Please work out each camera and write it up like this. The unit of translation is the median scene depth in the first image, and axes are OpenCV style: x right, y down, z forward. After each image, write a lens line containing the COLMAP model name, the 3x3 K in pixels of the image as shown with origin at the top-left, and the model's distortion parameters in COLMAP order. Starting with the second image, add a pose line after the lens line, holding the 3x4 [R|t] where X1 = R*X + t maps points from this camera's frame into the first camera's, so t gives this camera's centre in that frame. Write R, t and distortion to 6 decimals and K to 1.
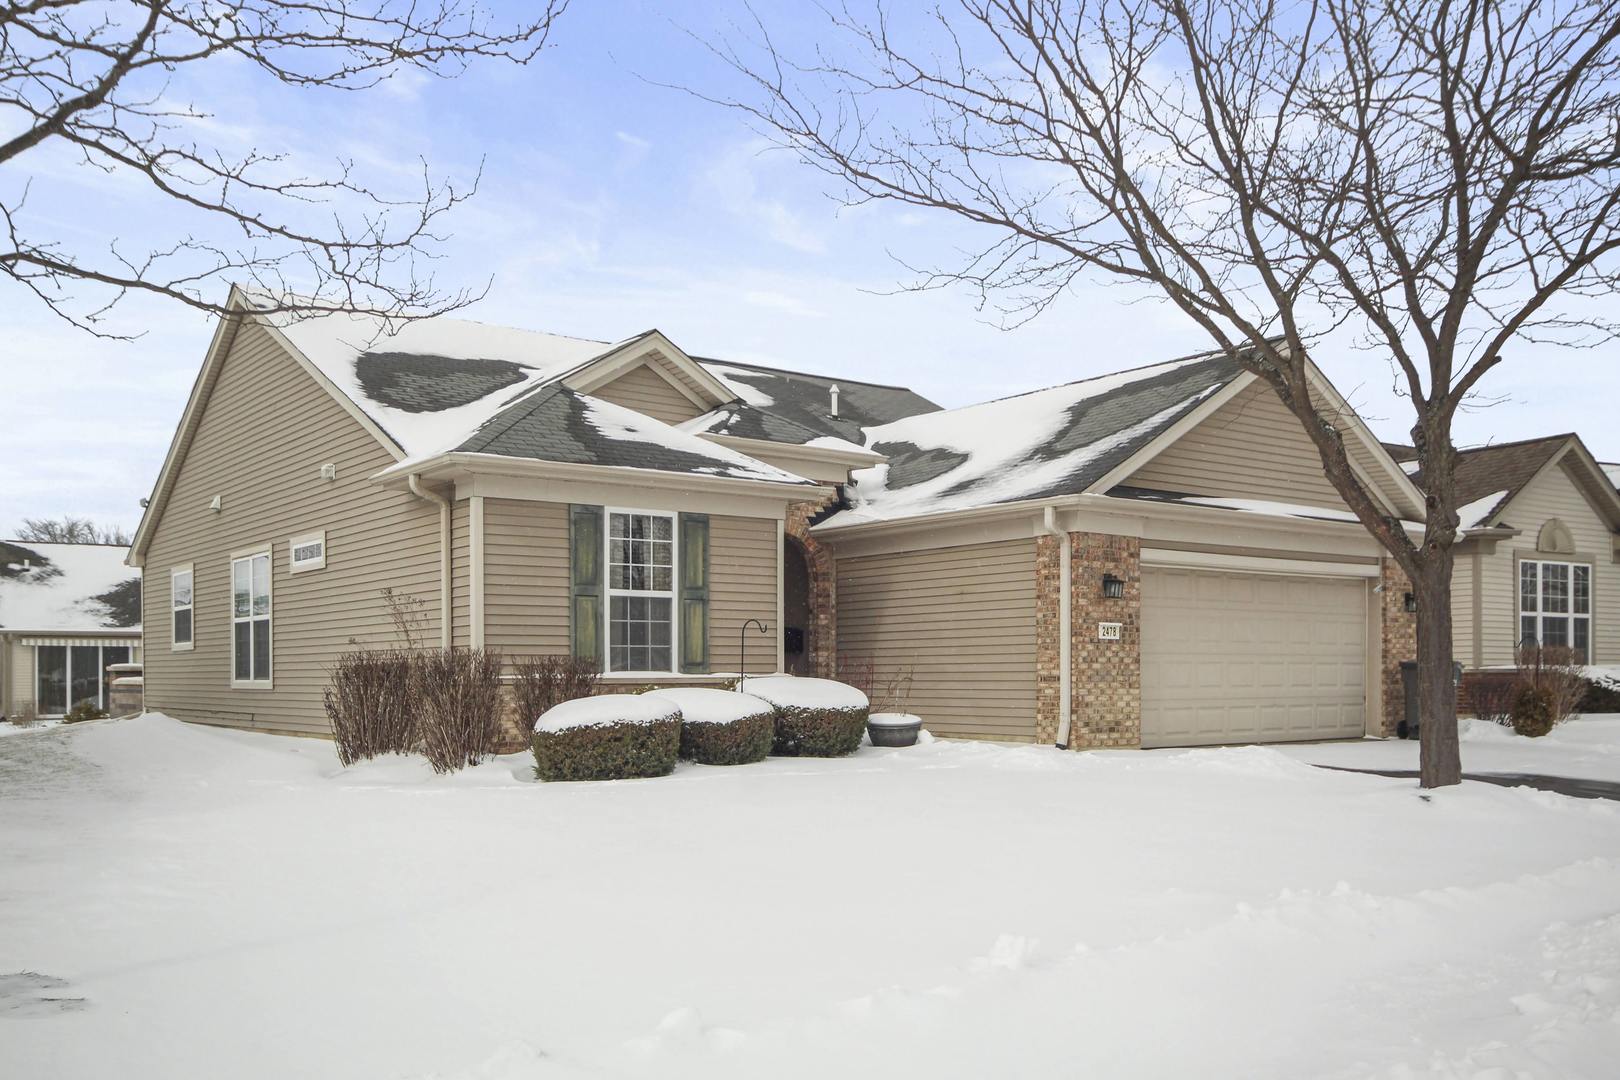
lens RADIAL K [[1385.4, 0, 810.0], [0, 1385.4, 540.0], [0, 0, 1]] dist [0.002555, 0.003366]
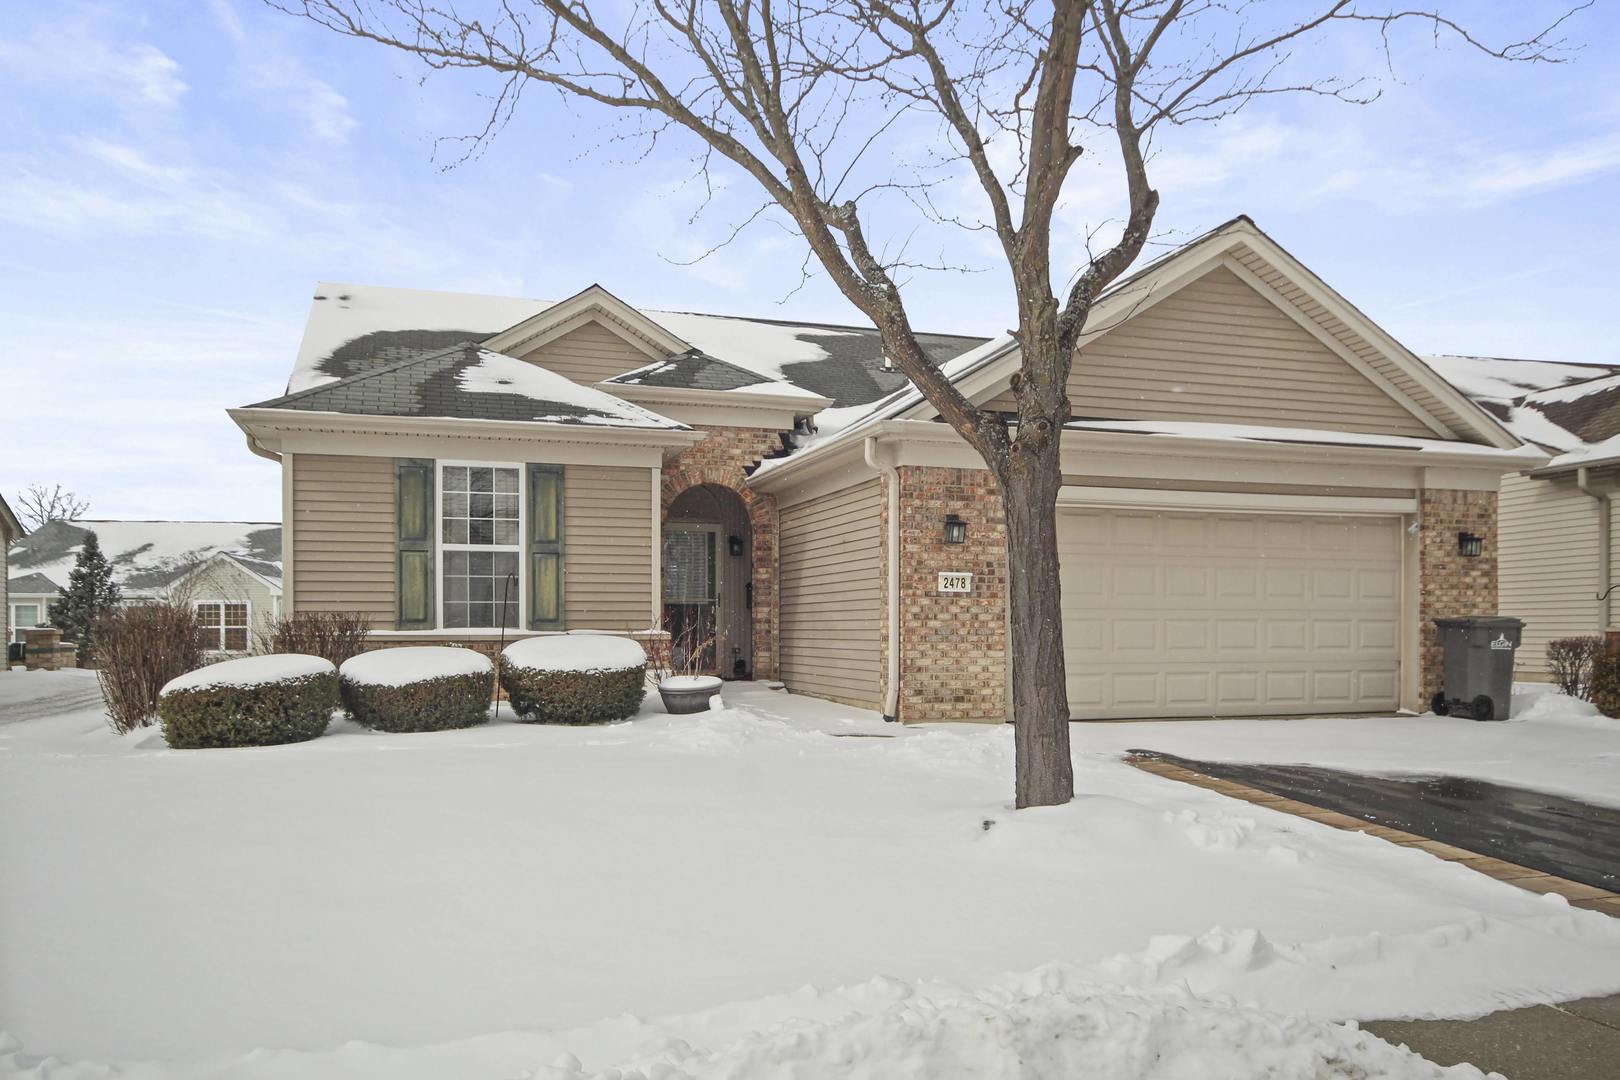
lens RADIAL K [[1183.6, 0, 810.0], [0, 1183.6, 540.0], [0, 0, 1]] dist [0.002777, 0.005798]
pose [[0.947368, -0.020034, -0.319518, 0.358199], [0.027702, 0.999427, 0.019472, 0.023052], [0.318945, -0.027298, 0.947380, 0.285291]]
